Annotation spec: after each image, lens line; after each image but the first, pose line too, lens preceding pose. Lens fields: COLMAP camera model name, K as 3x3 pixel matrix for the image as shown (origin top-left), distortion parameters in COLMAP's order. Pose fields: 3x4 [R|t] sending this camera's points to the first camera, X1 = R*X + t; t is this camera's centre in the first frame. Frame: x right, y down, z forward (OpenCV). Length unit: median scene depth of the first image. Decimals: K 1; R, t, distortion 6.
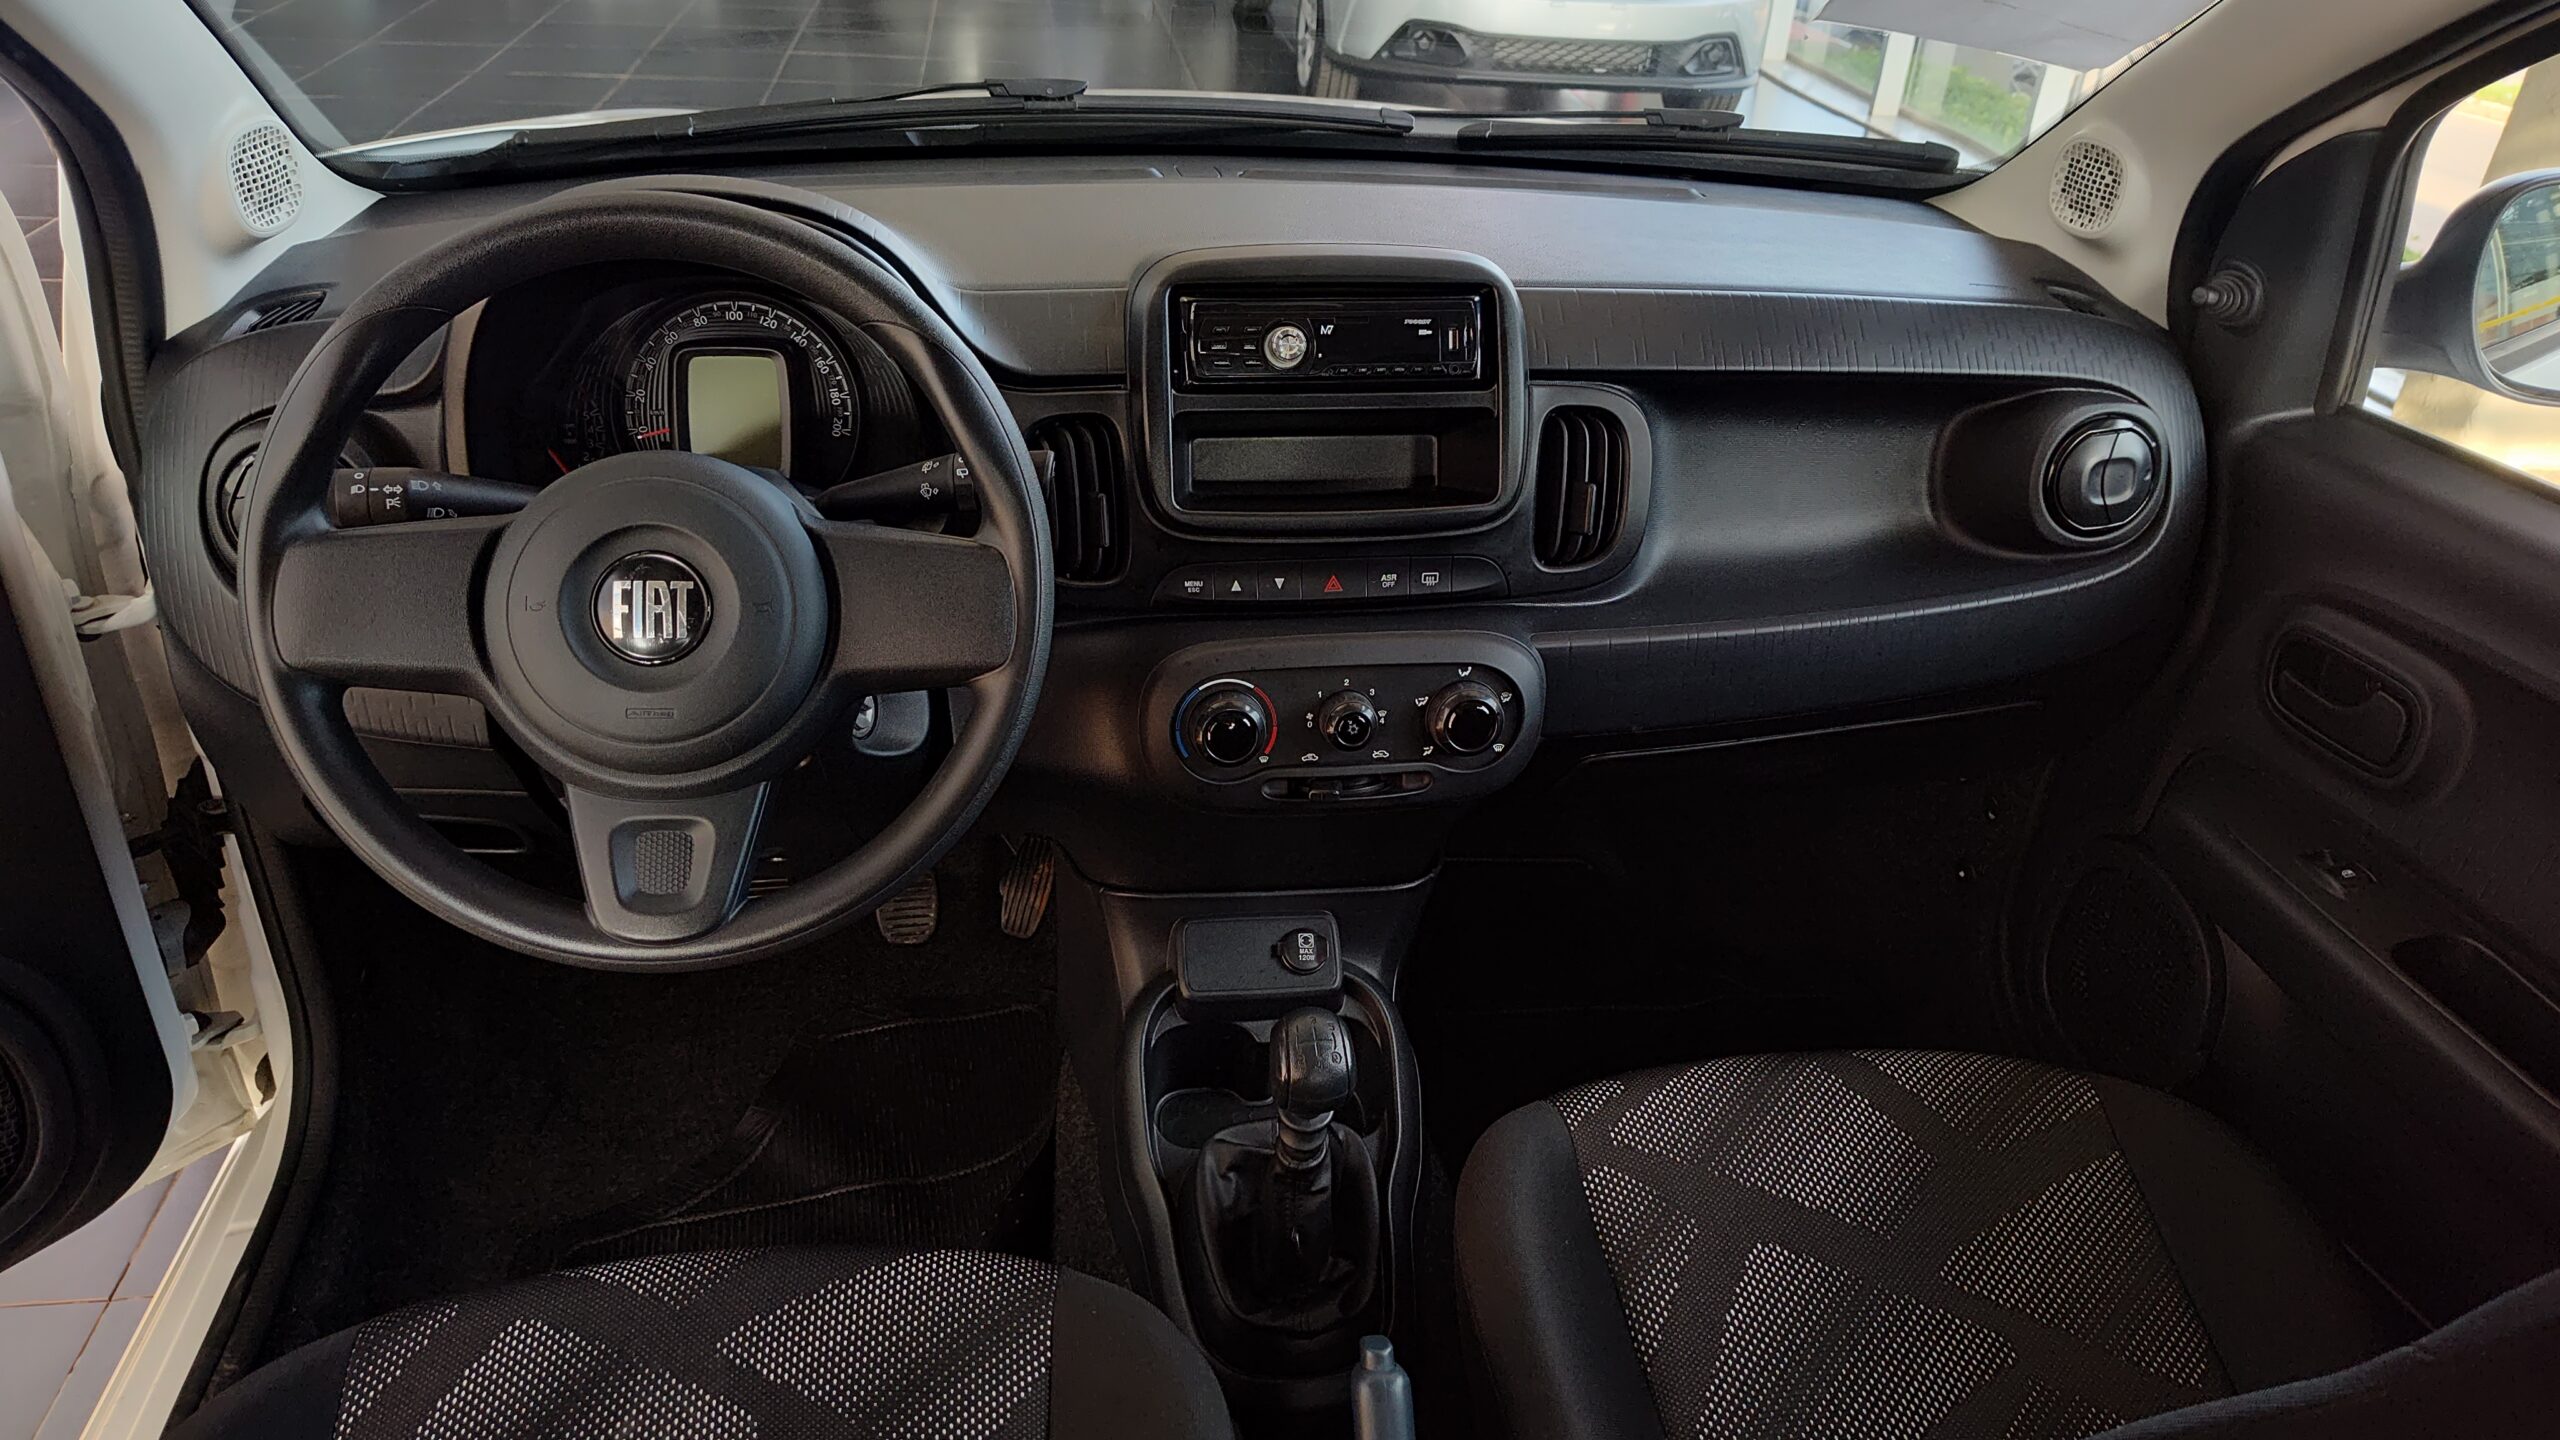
lens RADIAL K [[1753.5, 0, 1239.3], [0, 1753.5, 730.4], [0, 0, 1]] dist [0.062339, -0.115656]
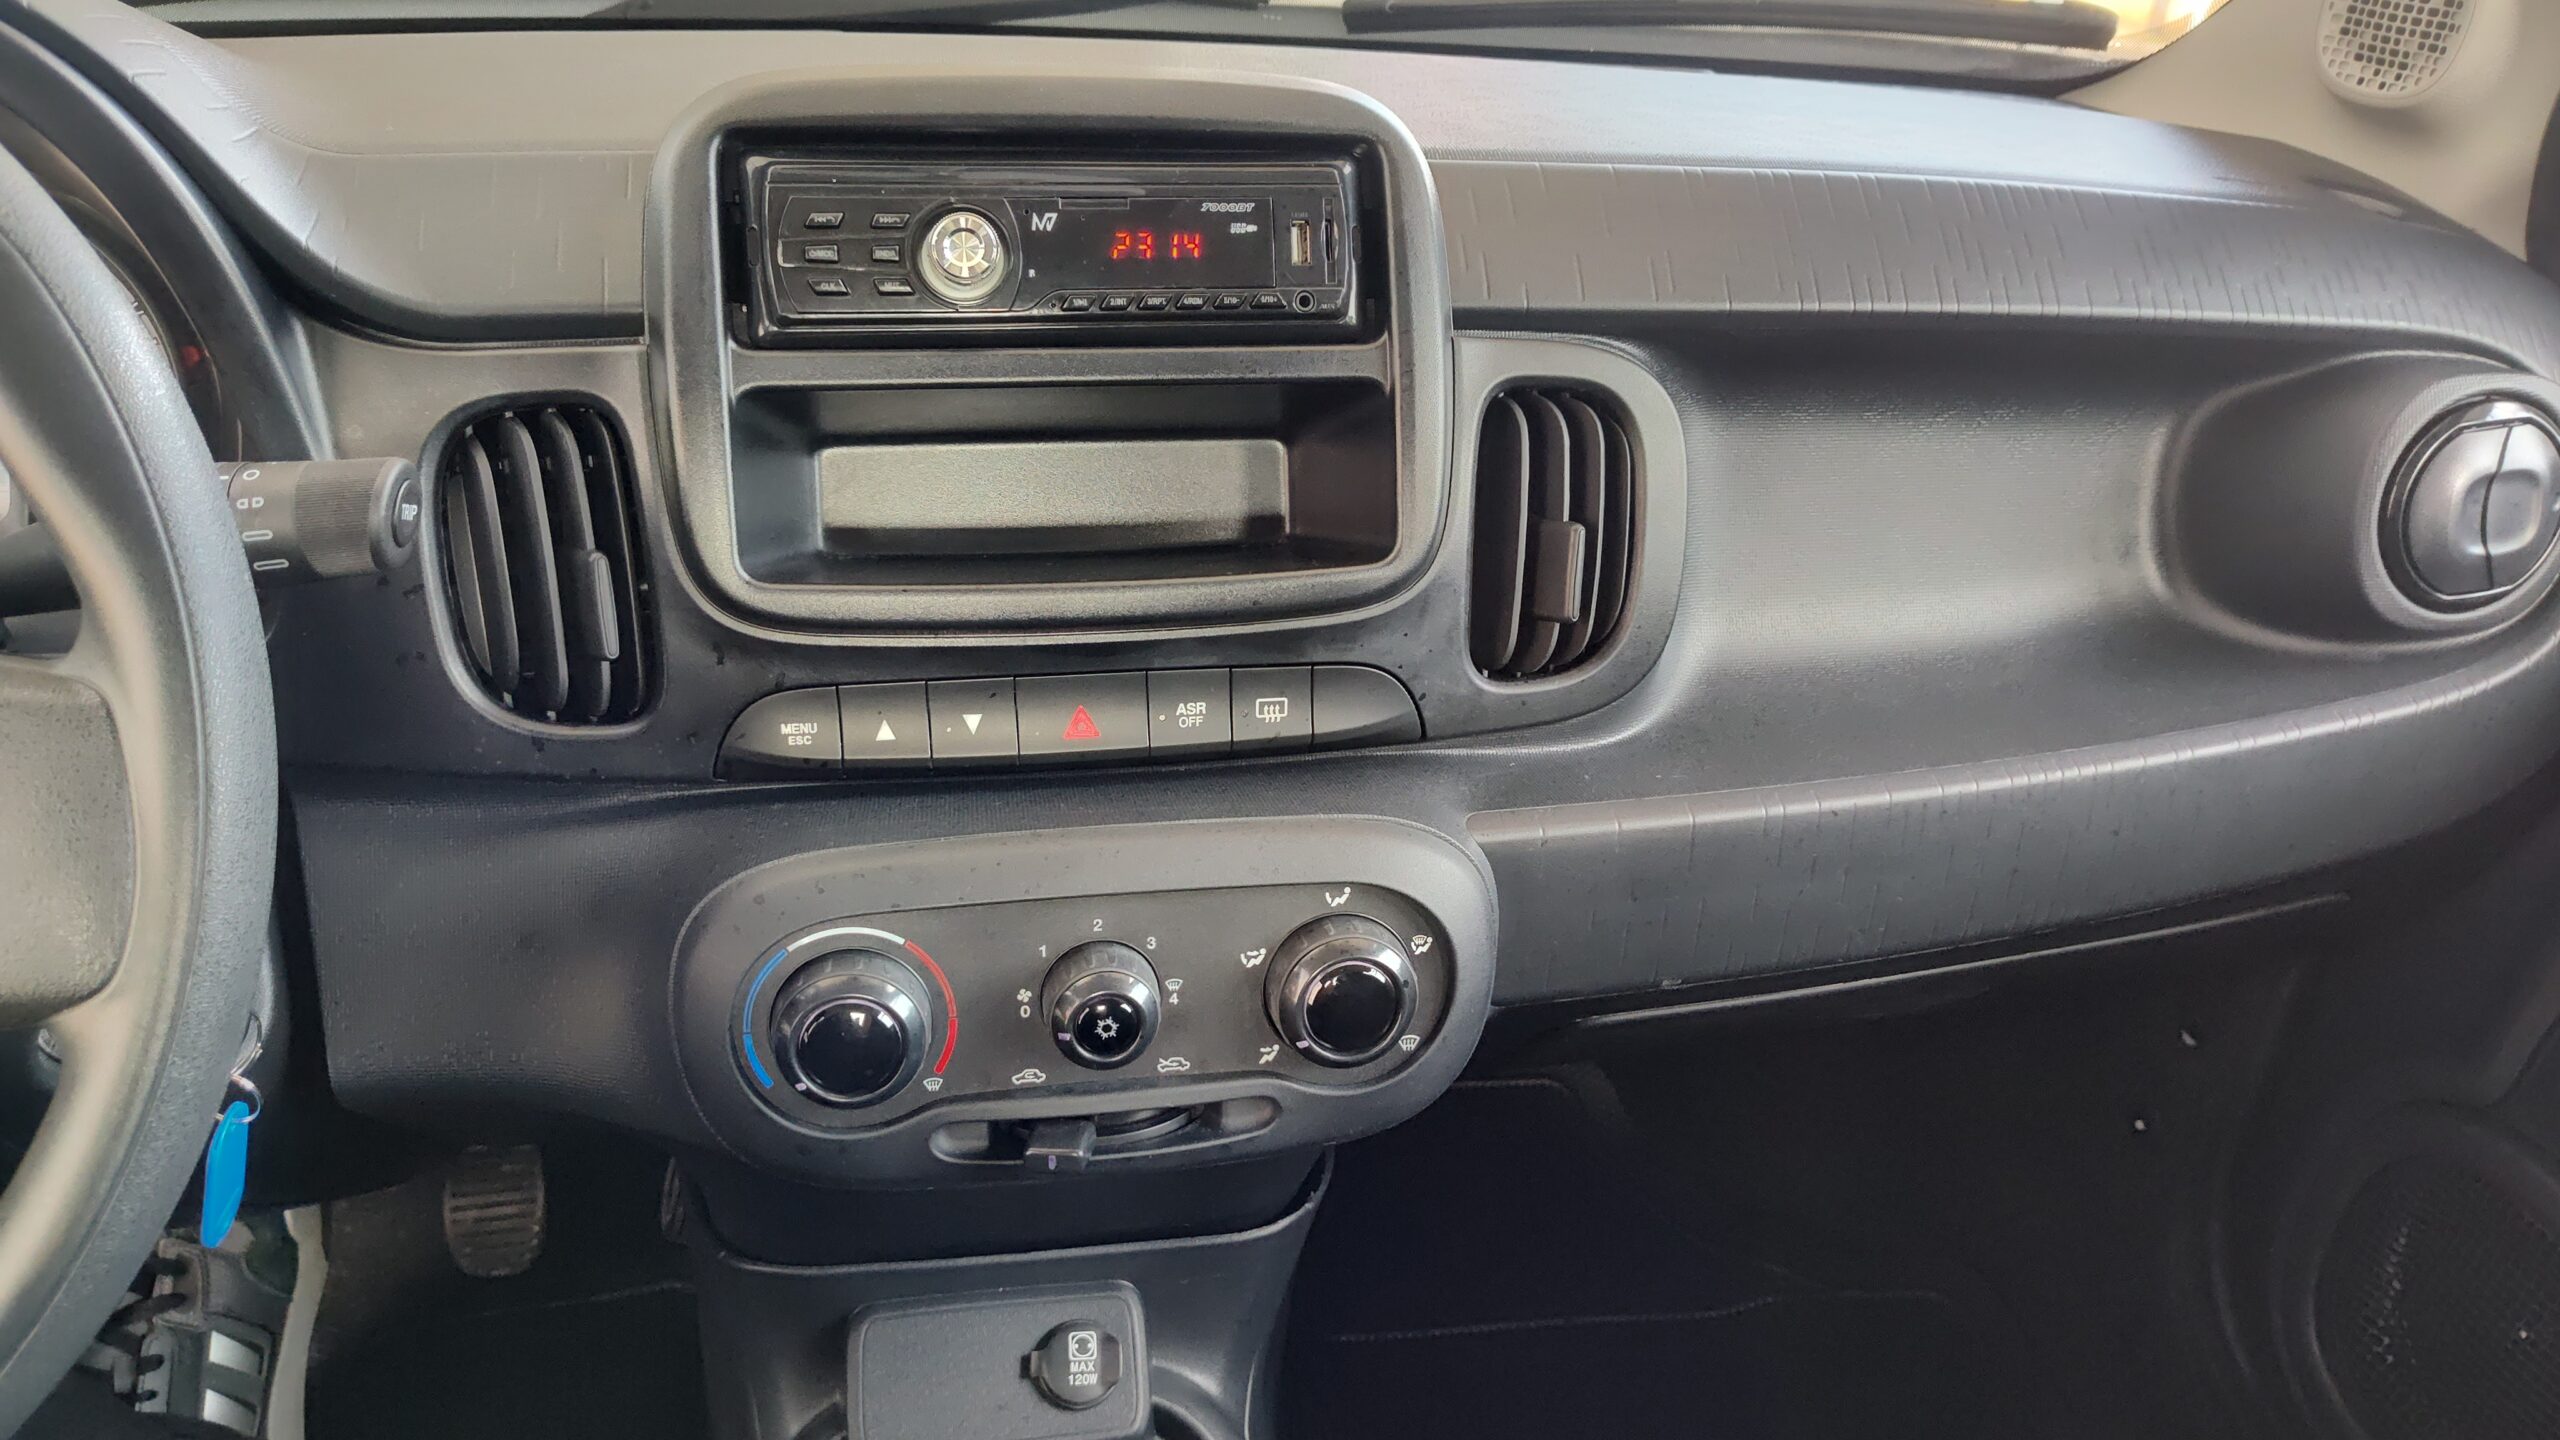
lens RADIAL K [[1813.8, 0, 1215.3], [0, 1813.8, 732.1], [0, 0, 1]] dist [0.002840, -0.031992]
pose [[0.999667, -0.015696, 0.020494, 0.082909], [0.016601, 0.998861, -0.044725, -0.057411], [-0.019769, 0.045050, 0.998789, 0.476774]]
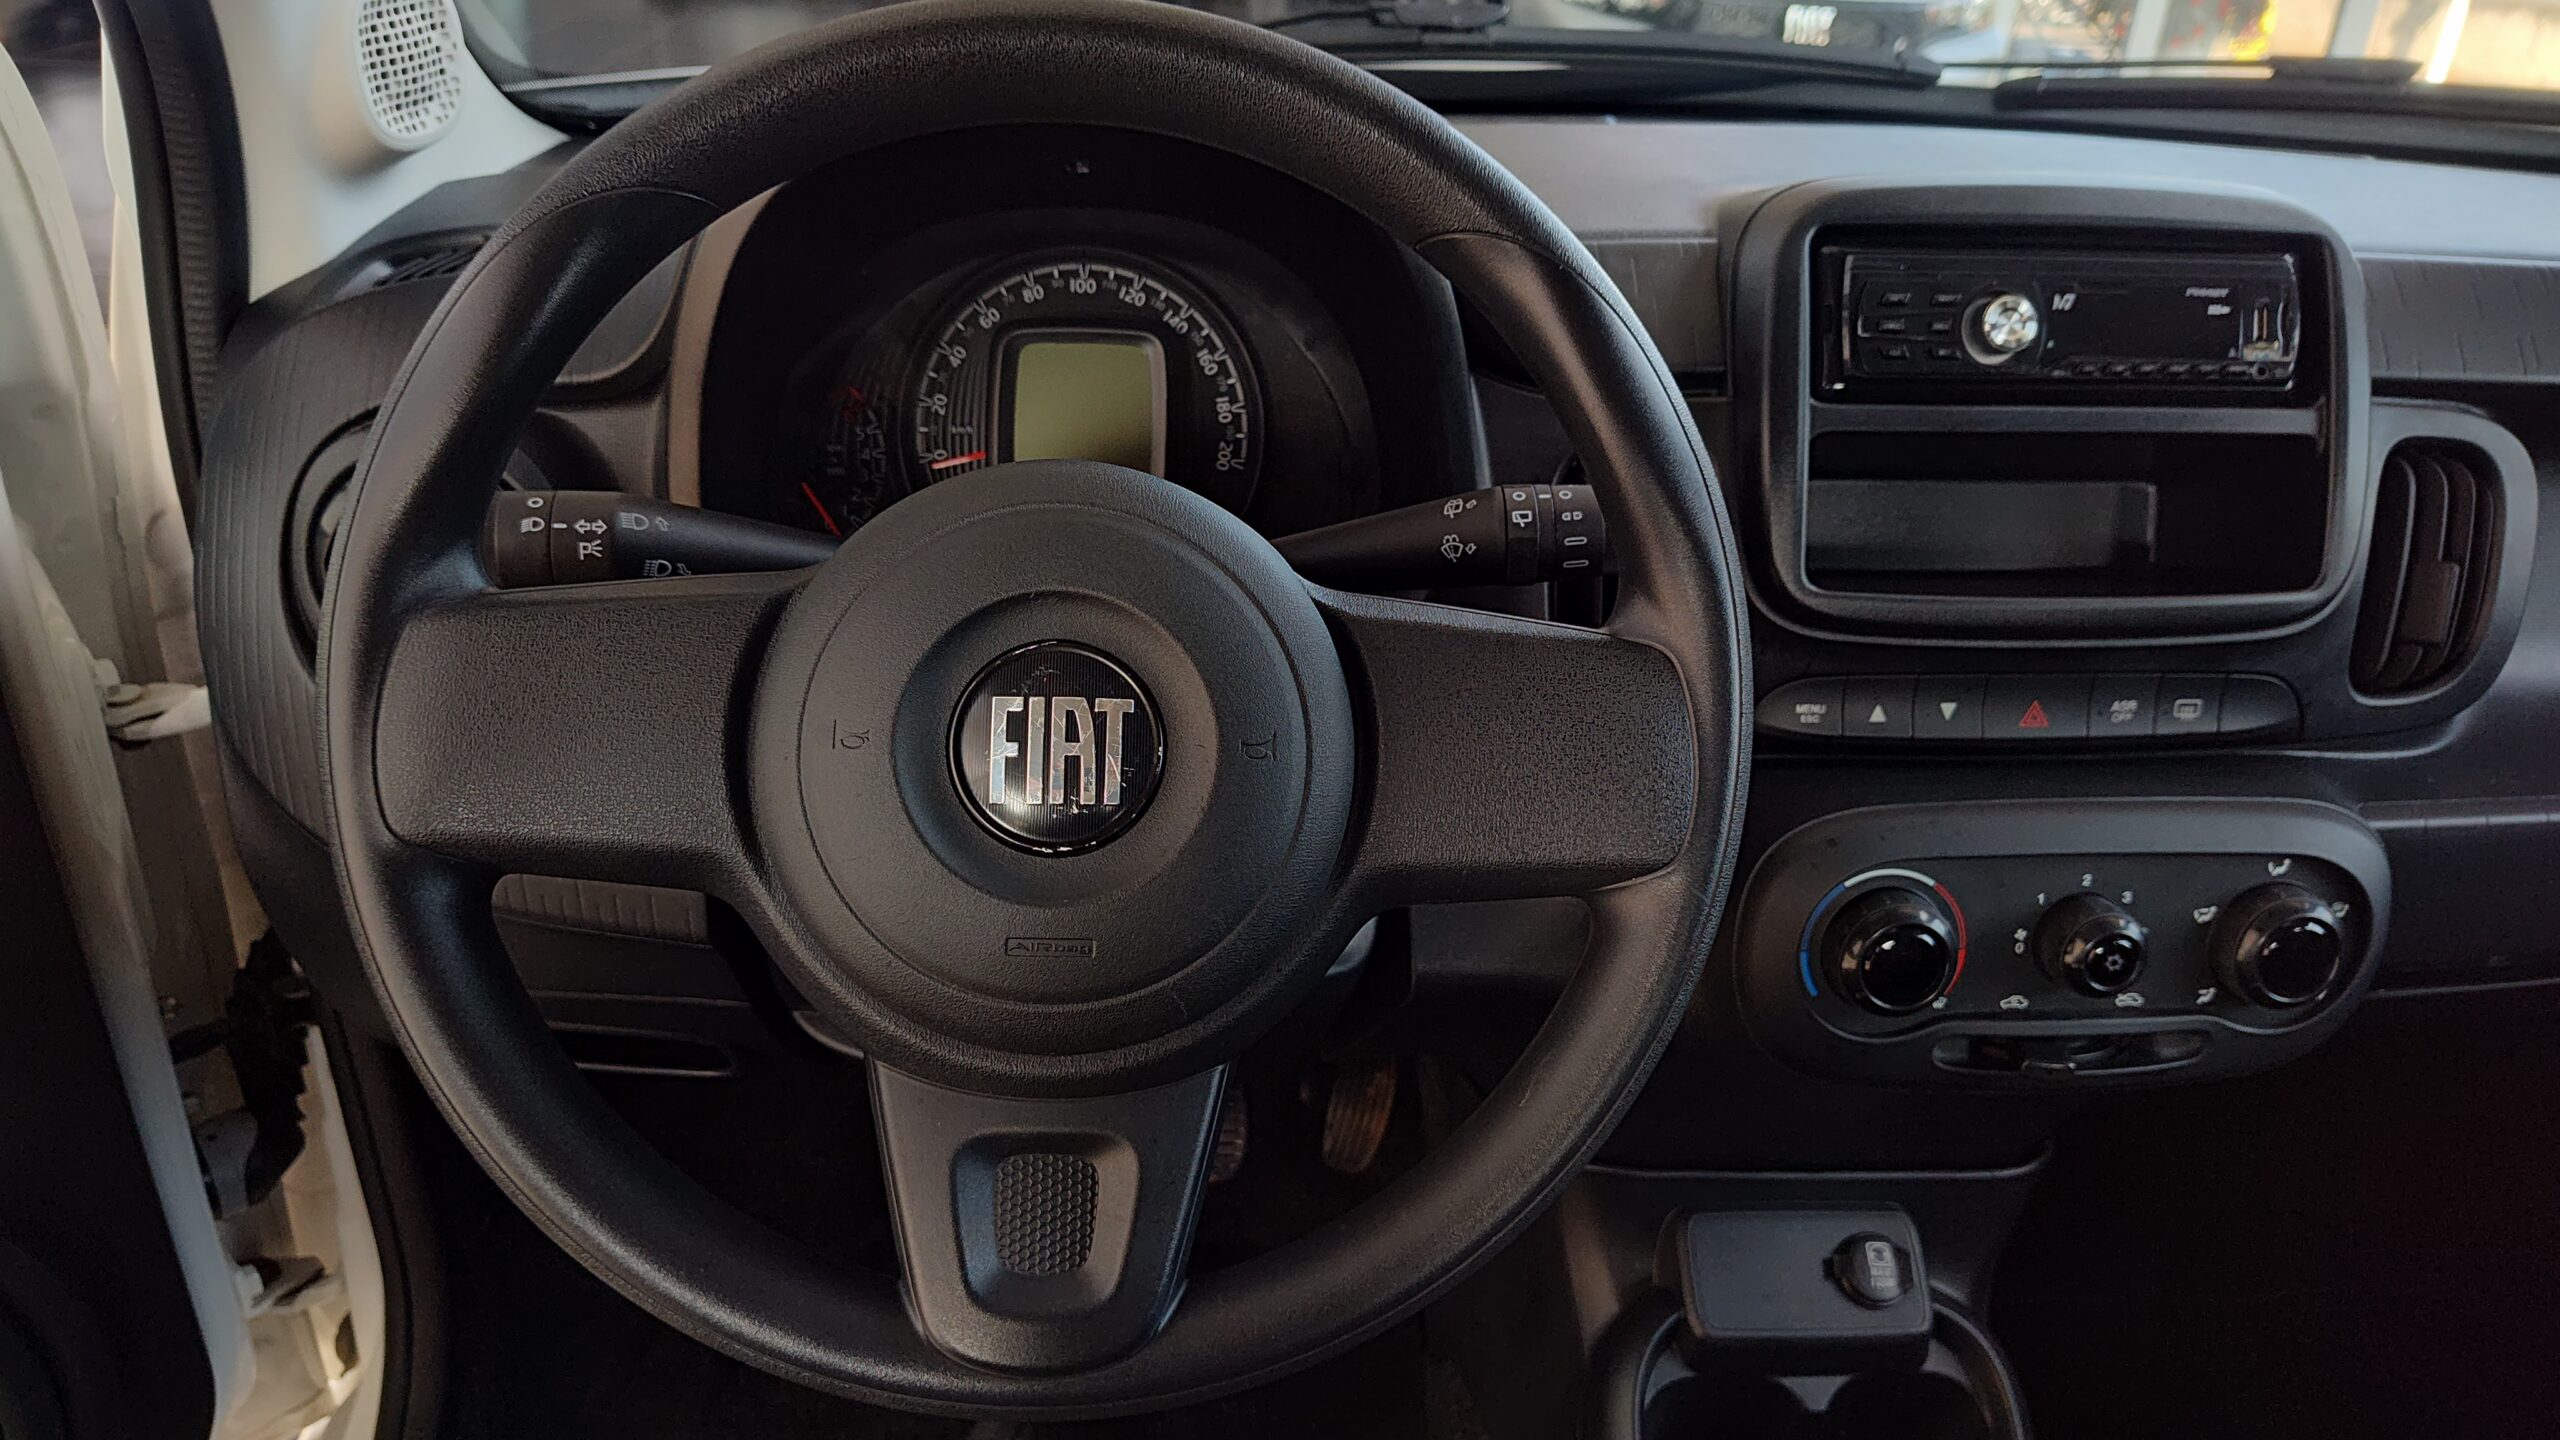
lens RADIAL K [[1813.8, 0, 1215.3], [0, 1813.8, 732.1], [0, 0, 1]] dist [0.002840, -0.031992]
pose [[0.996580, 0.026468, -0.078283, -0.185191], [-0.030622, 0.998159, -0.052359, -0.035786], [0.076753, 0.054577, 0.995555, 0.349566]]
